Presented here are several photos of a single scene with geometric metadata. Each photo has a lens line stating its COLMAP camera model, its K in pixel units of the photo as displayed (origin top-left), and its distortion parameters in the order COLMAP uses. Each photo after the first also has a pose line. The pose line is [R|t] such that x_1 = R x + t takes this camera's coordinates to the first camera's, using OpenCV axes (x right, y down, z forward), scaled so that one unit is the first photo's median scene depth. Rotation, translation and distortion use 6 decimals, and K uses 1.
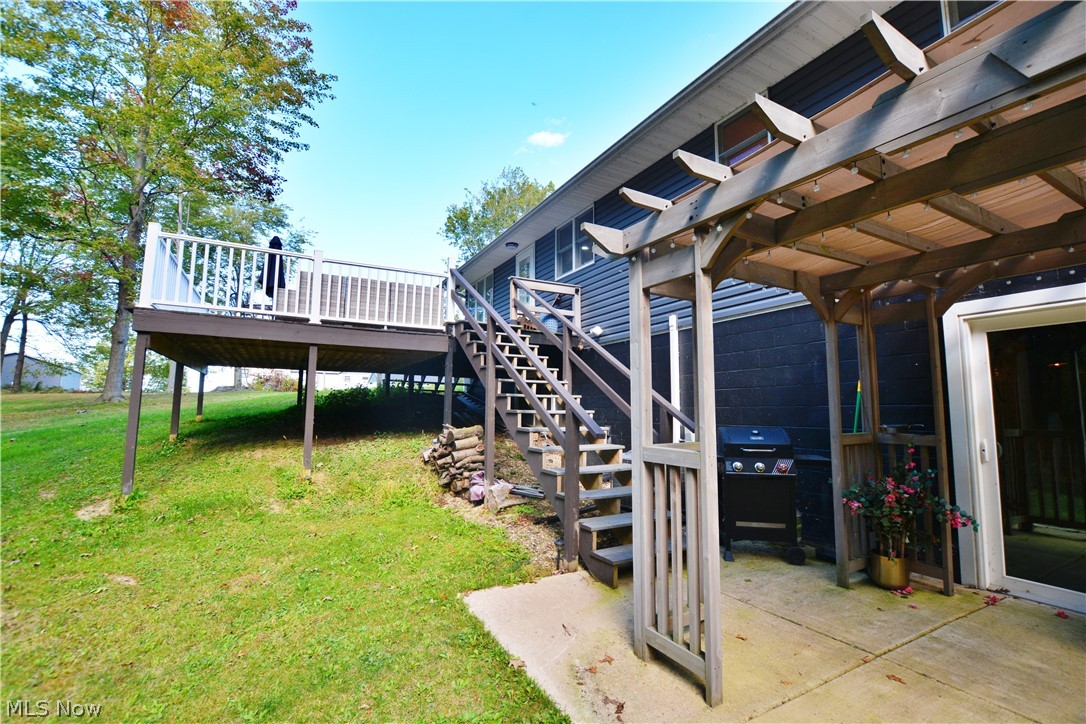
lens RADIAL K [[480.9, 0, 546.7], [0, 480.9, 361.1], [0, 0, 1]] dist [-0.030090, 0.001606]
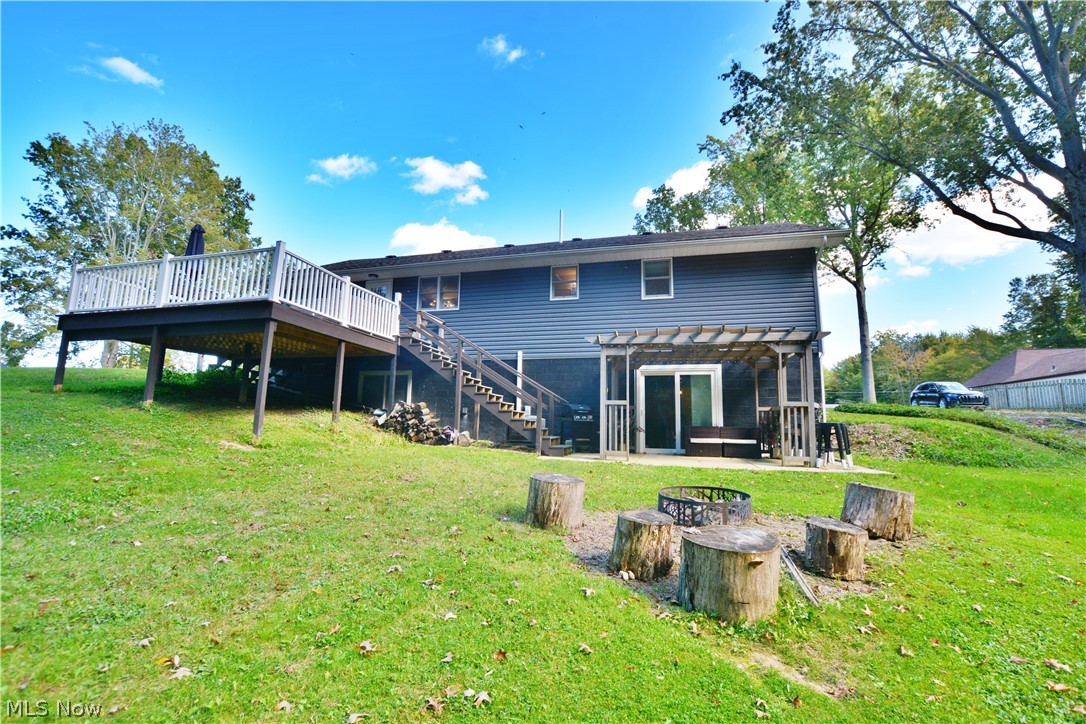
lens RADIAL K [[480.9, 0, 542.1], [0, 480.9, 361.3], [0, 0, 1]] dist [-0.030090, 0.001606]
pose [[0.696453, 0.110471, 0.709048, -1.024203], [-0.090847, 0.993703, -0.065587, 0.064288], [-0.711829, -0.018736, 0.702103, -0.443443]]
